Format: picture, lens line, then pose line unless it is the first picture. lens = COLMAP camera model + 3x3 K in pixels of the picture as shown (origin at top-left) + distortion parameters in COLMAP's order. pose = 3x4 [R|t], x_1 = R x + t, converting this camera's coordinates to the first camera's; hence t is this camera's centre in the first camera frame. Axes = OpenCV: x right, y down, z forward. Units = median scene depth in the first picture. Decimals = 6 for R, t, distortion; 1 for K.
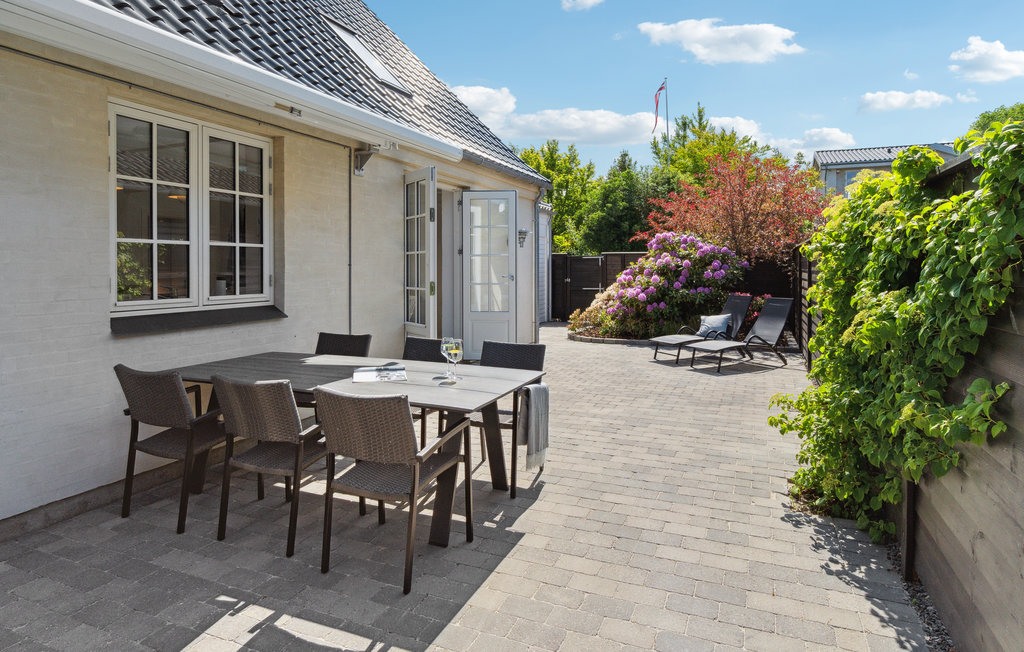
lens RADIAL K [[575.9, 0, 512.4], [0, 575.9, 268.8], [0, 0, 1]] dist [0.000513, -0.000133]
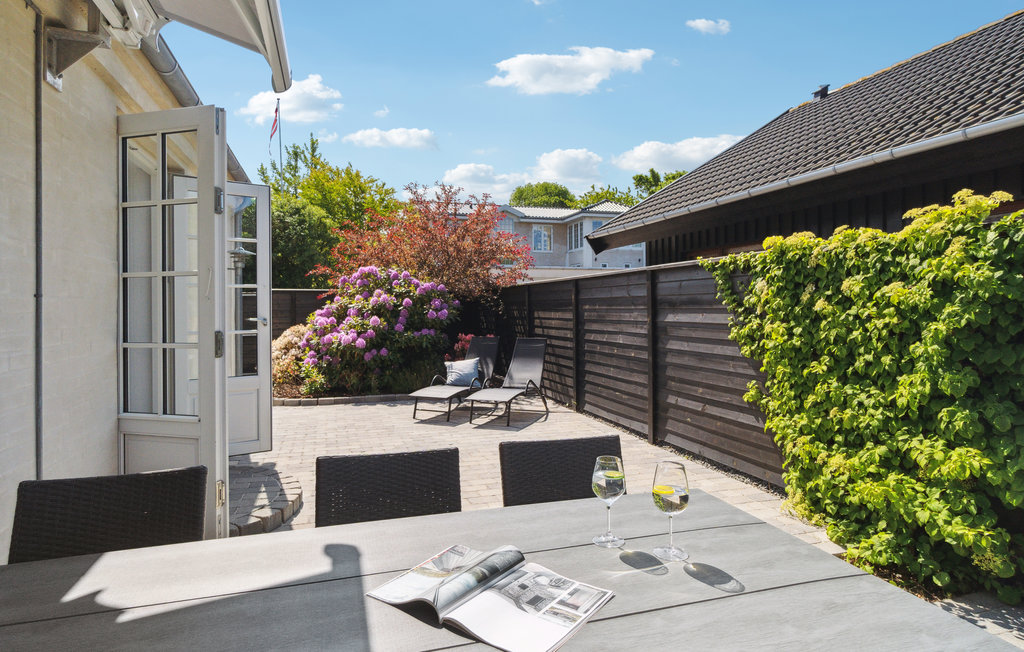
lens RADIAL K [[577.2, 0, 511.4], [0, 577.2, 306.9], [0, 0, 1]] dist [-0.000030, -0.000136]
pose [[0.756259, -0.000306, 0.654272, -0.255511], [0.004225, 0.999981, -0.004415, 0.003722], [-0.654258, 0.006103, 0.756247, 0.405304]]
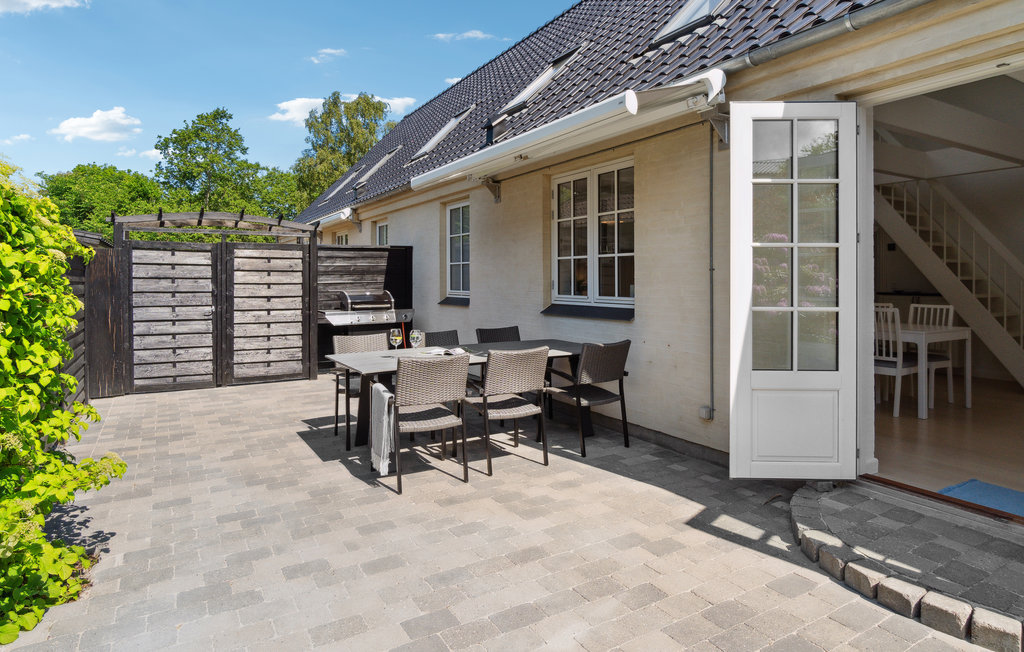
lens RADIAL K [[581.0, 0, 512.5], [0, 581.0, 276.1], [0, 0, 1]] dist [-0.001205, -0.000638]
pose [[-0.581962, -0.003417, -0.813209, 0.442073], [-0.002671, 0.999994, -0.002290, 0.003459], [0.813212, 0.000840, -0.581967, 1.068486]]
